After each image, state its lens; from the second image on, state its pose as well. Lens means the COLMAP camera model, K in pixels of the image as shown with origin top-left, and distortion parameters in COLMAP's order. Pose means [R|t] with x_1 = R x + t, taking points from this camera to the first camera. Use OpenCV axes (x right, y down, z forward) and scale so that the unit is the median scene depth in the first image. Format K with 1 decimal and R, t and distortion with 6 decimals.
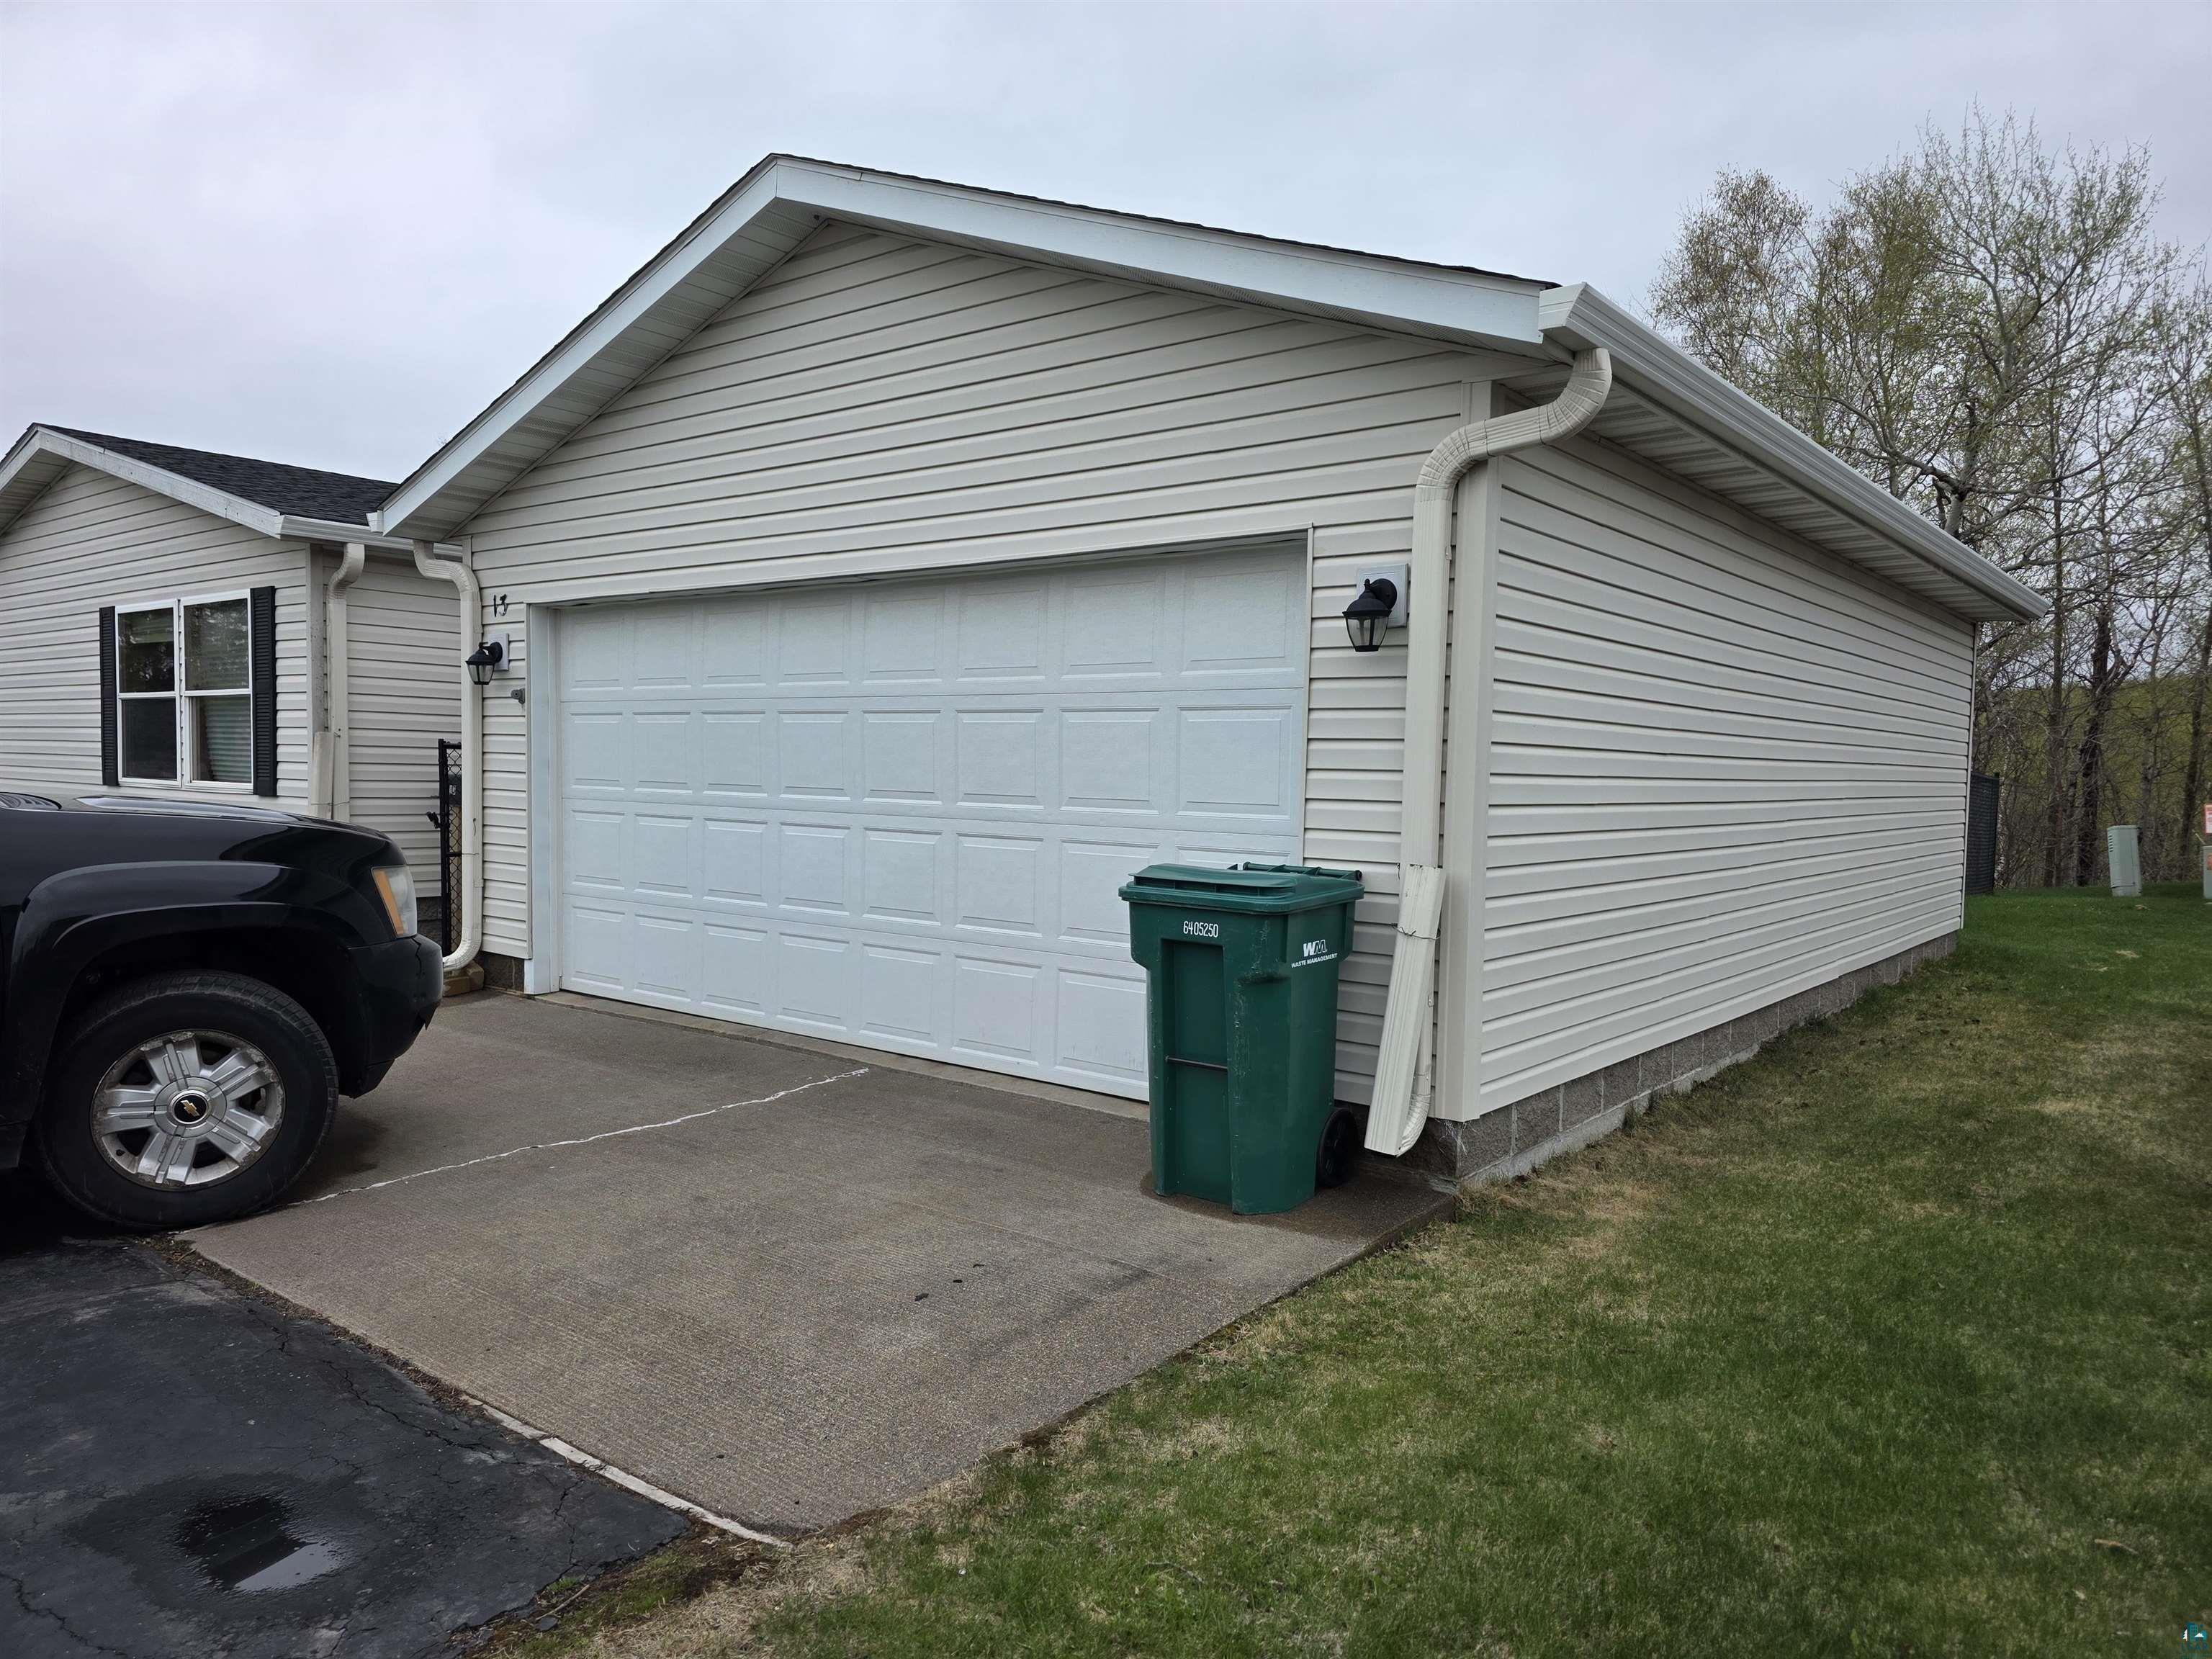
lens RADIAL K [[1506.9, 0, 1106.0], [0, 1506.9, 829.5], [0, 0, 1]] dist [0.040115, -0.000329]
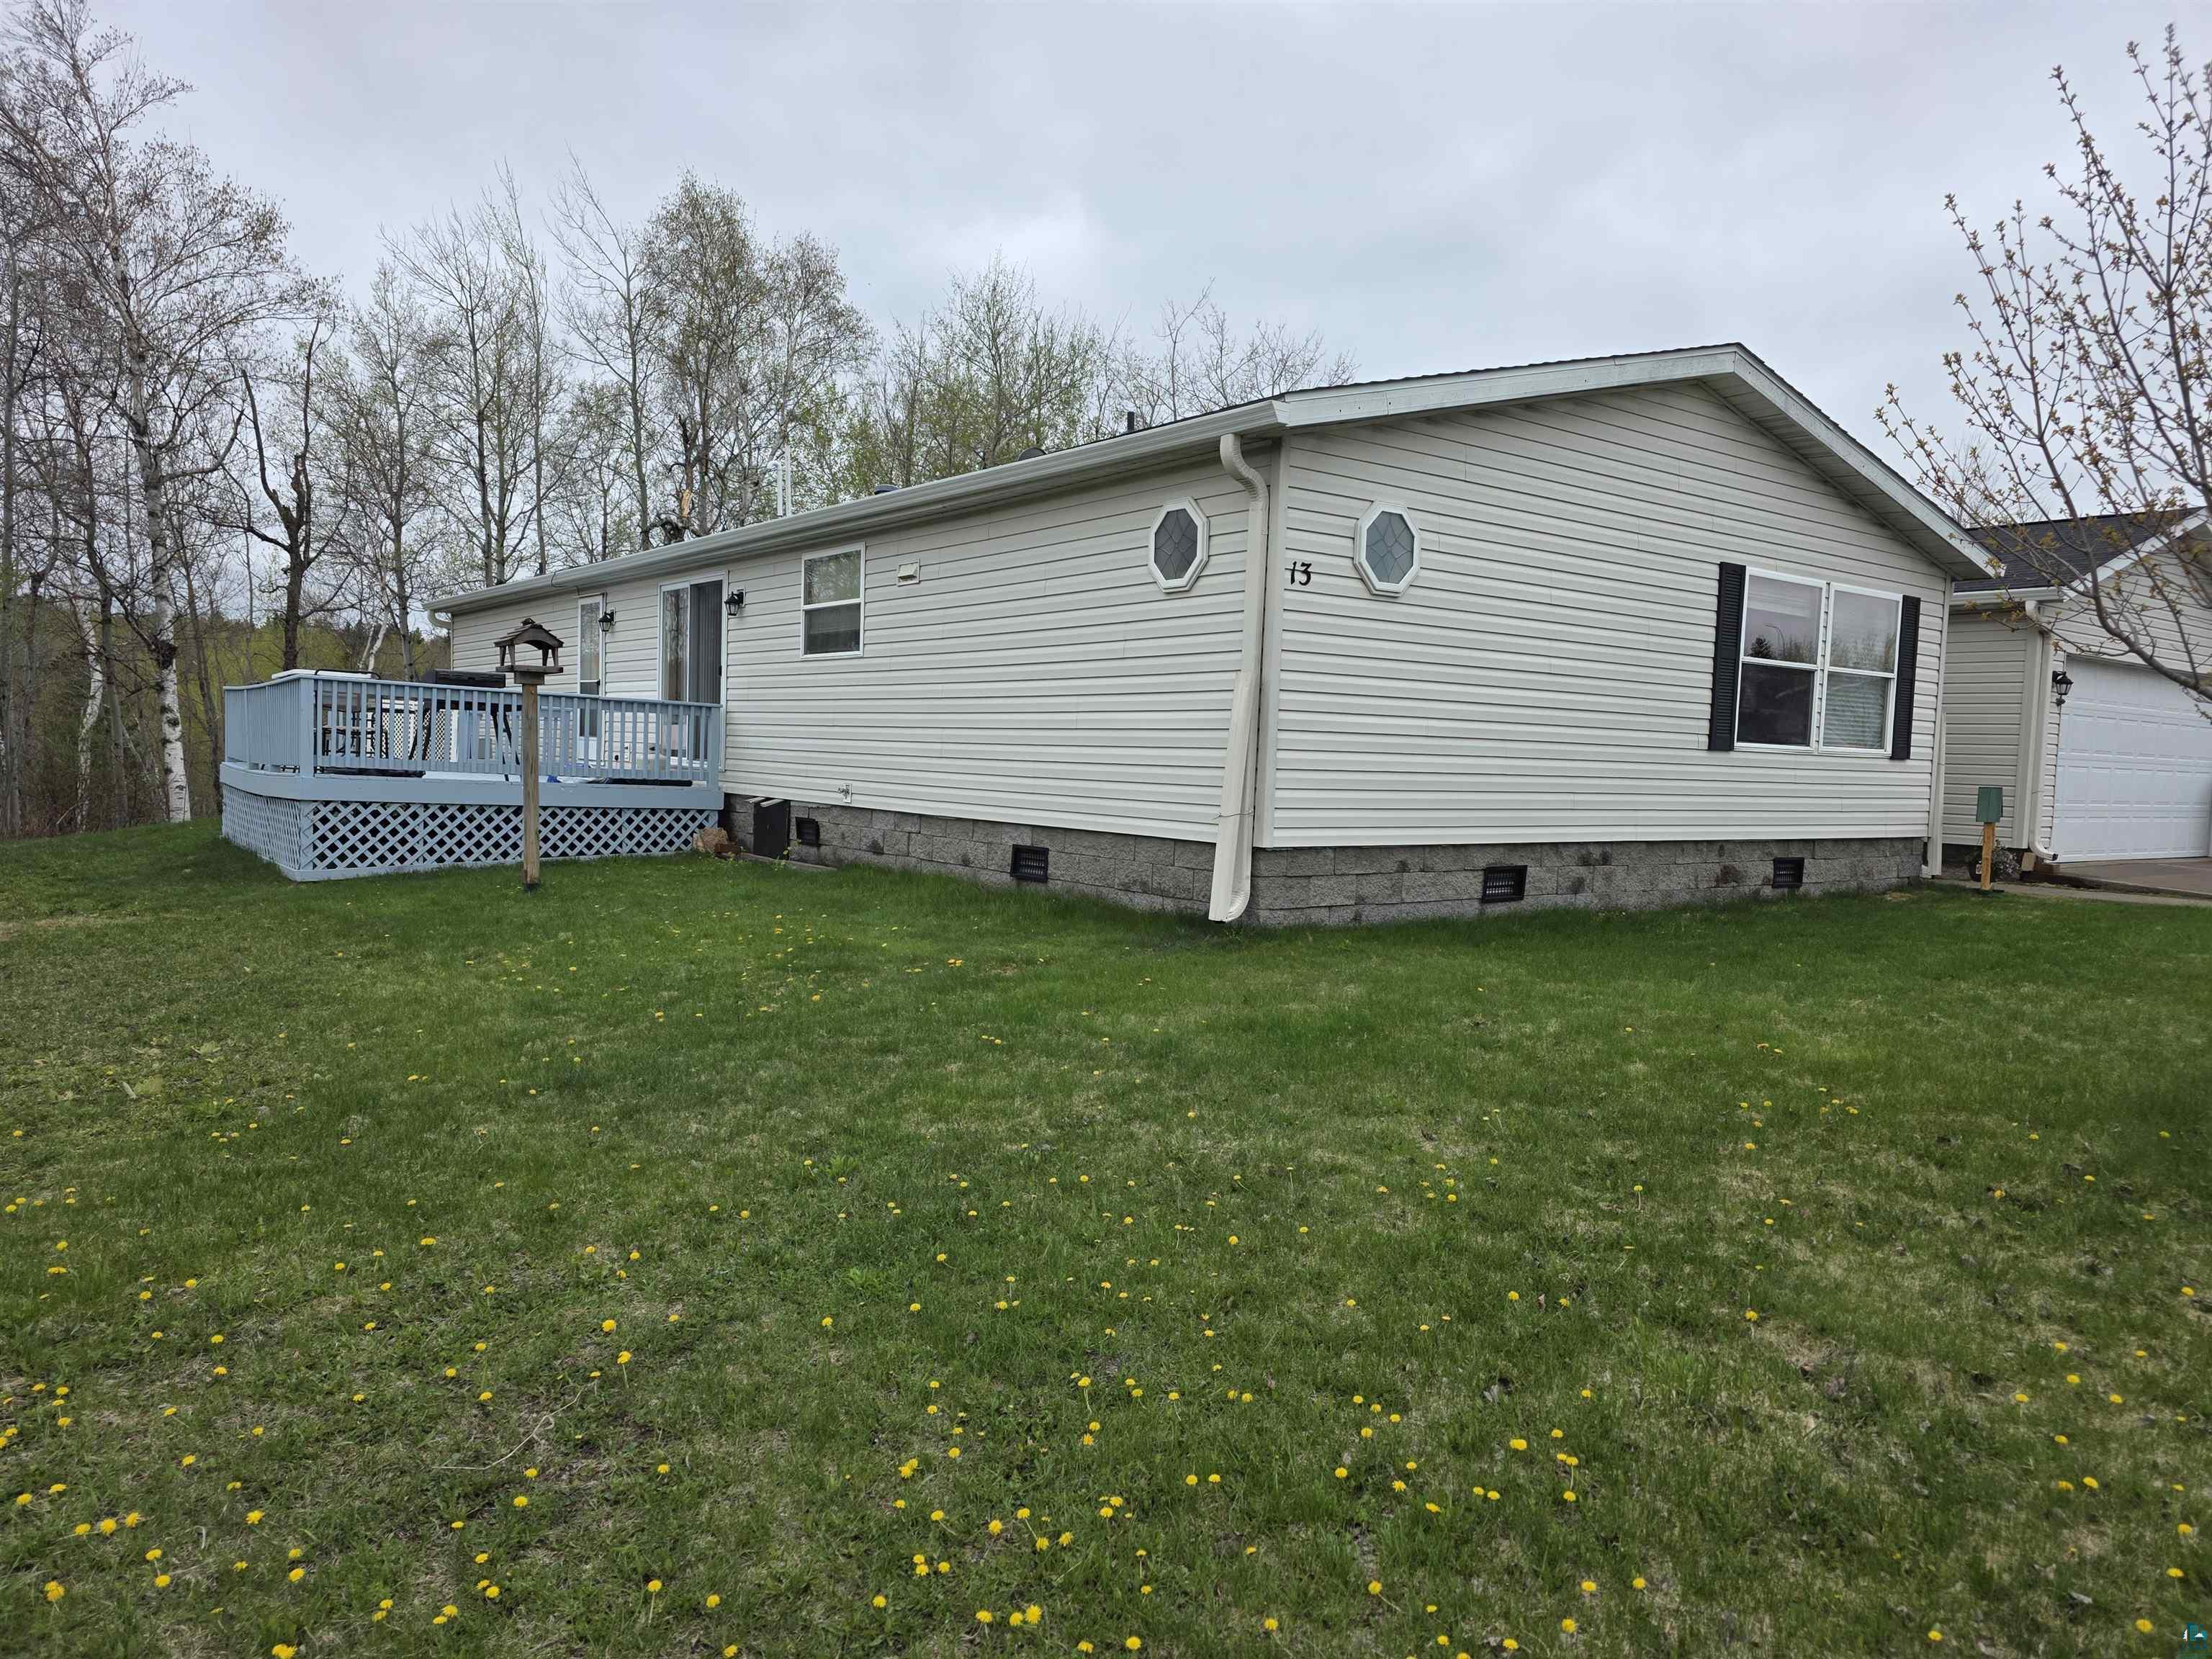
lens RADIAL K [[1506.9, 0, 1106.0], [0, 1506.9, 829.5], [0, 0, 1]] dist [0.040115, -0.000329]
pose [[0.261073, -0.069370, 0.962823, -1.882354], [0.005363, 0.997503, 0.070415, -0.053644], [-0.965304, -0.013220, 0.260794, 1.248532]]
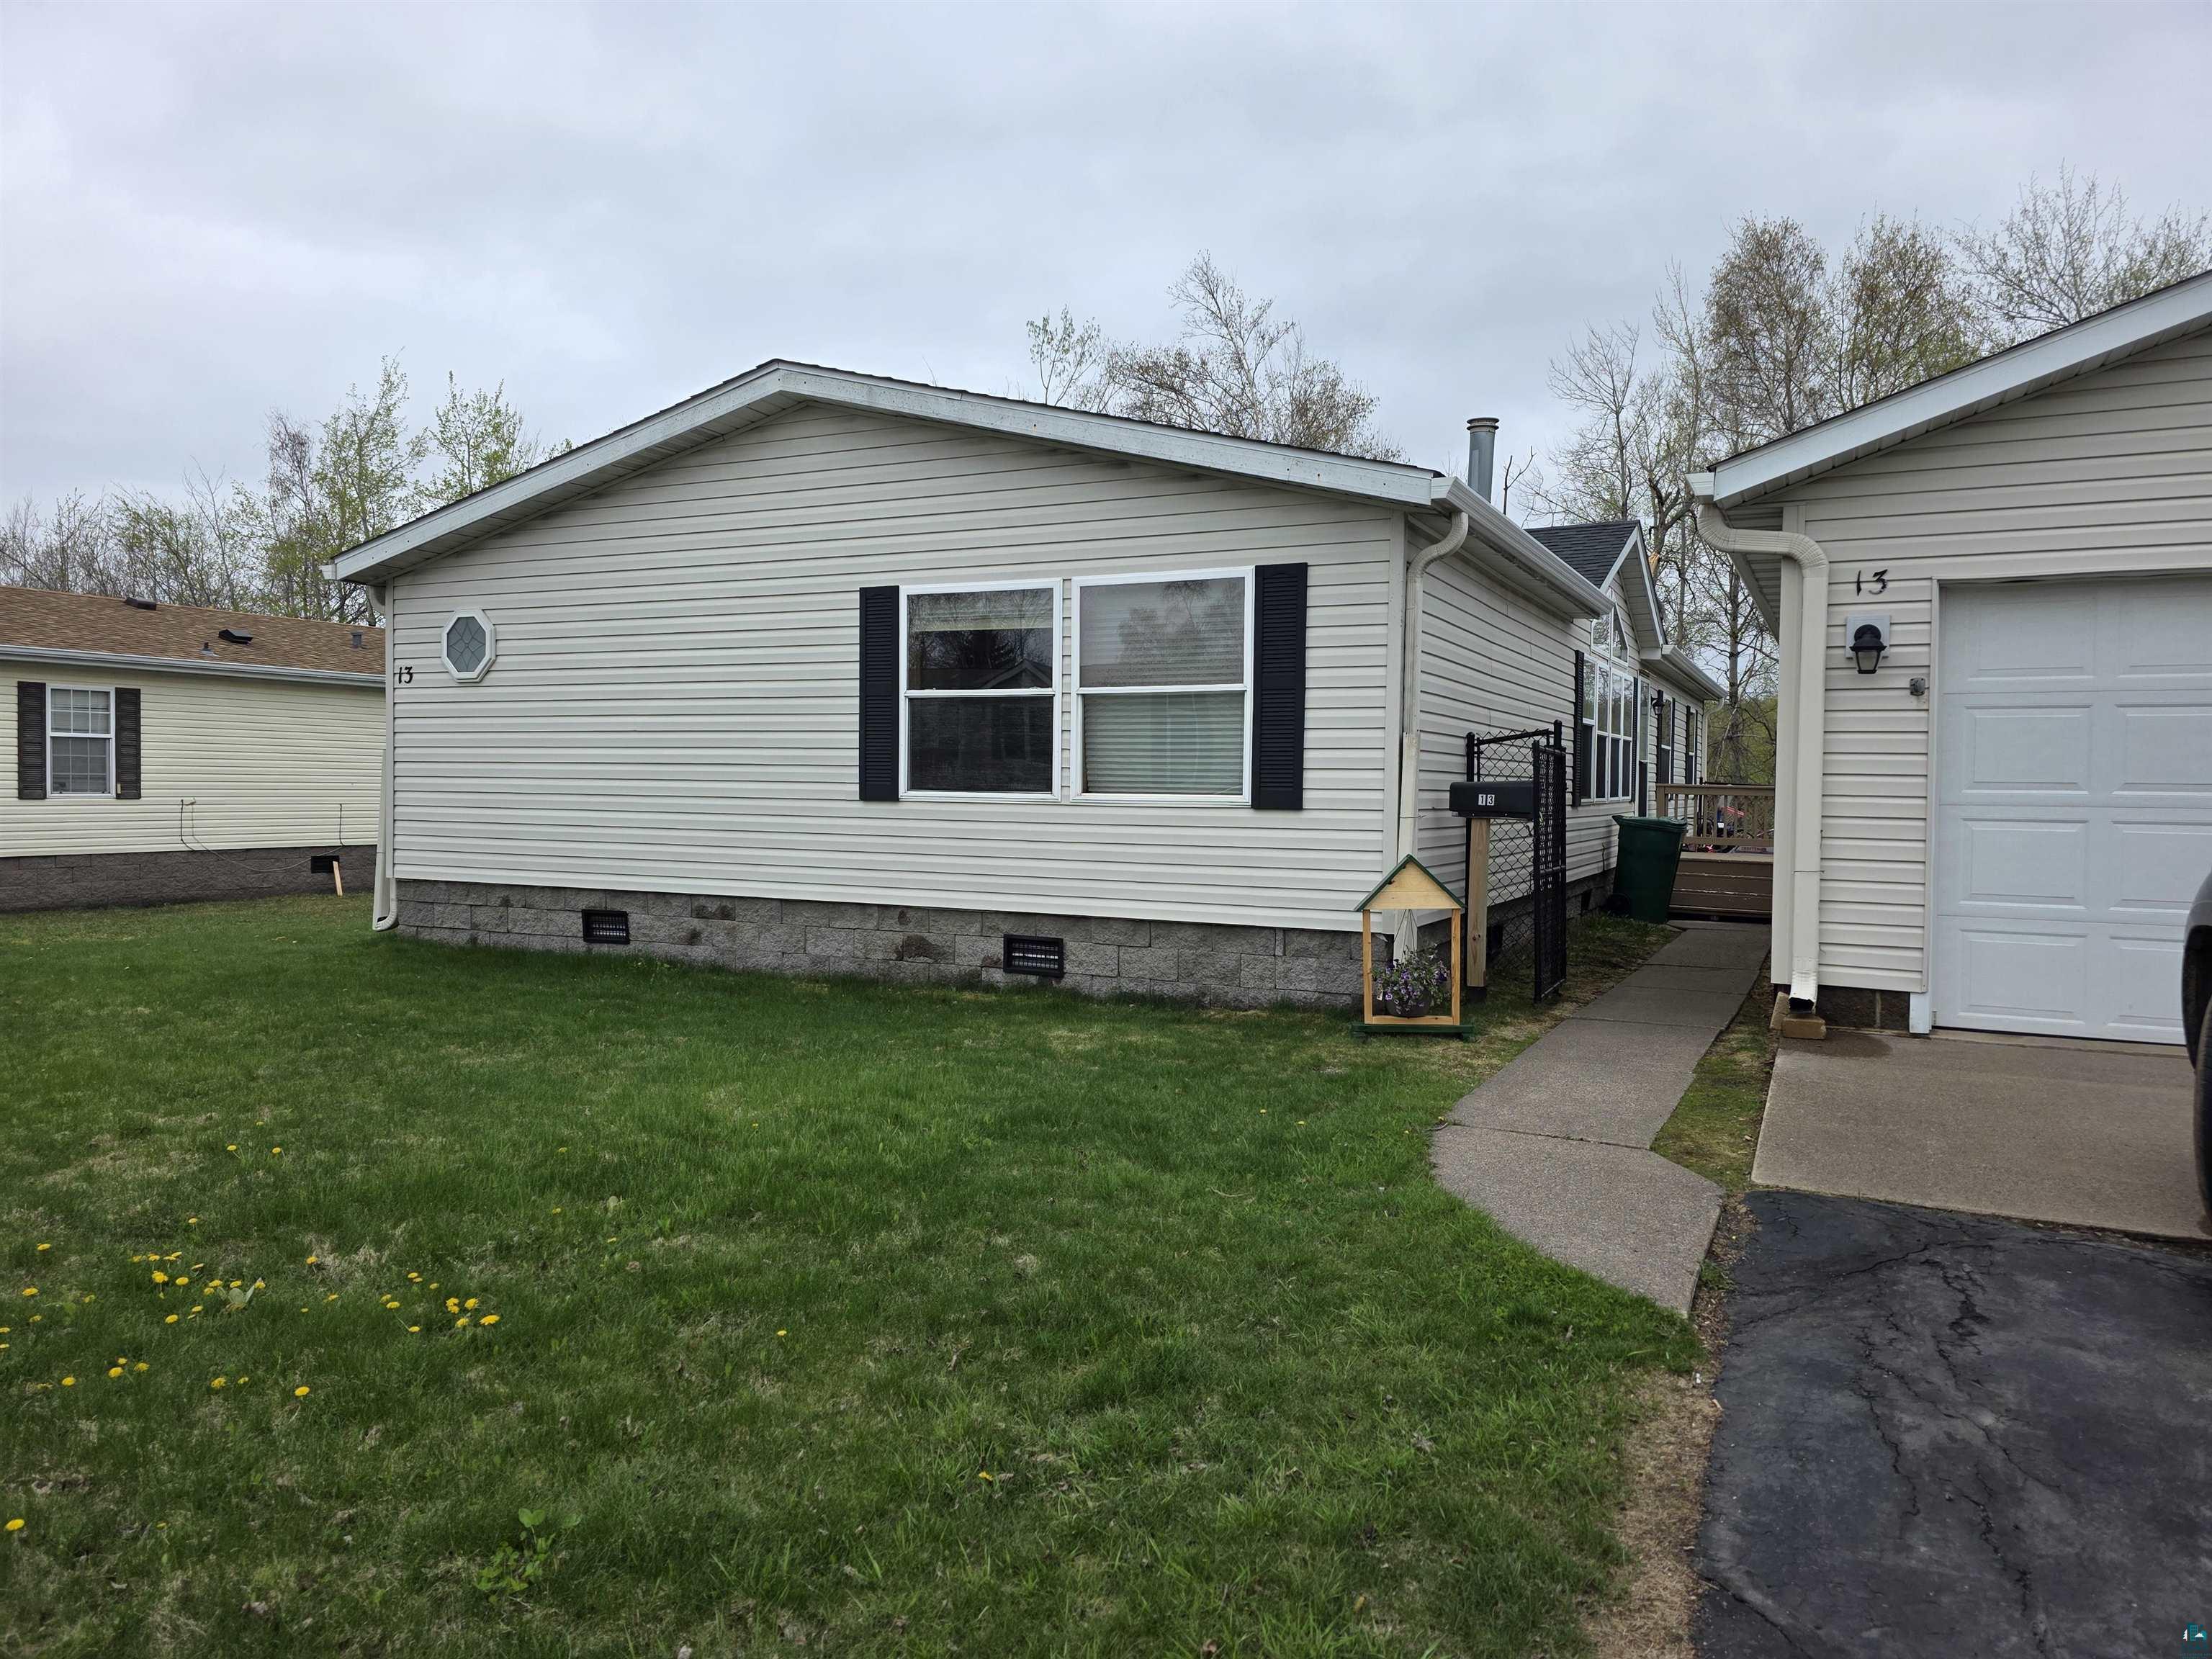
lens RADIAL K [[1506.9, 0, 1106.0], [0, 1506.9, 829.5], [0, 0, 1]] dist [0.040115, -0.000329]
pose [[0.977503, -0.011147, 0.210628, -0.813630], [0.013698, 0.999849, -0.010656, -0.003013], [-0.210477, 0.013301, 0.977508, 0.197391]]
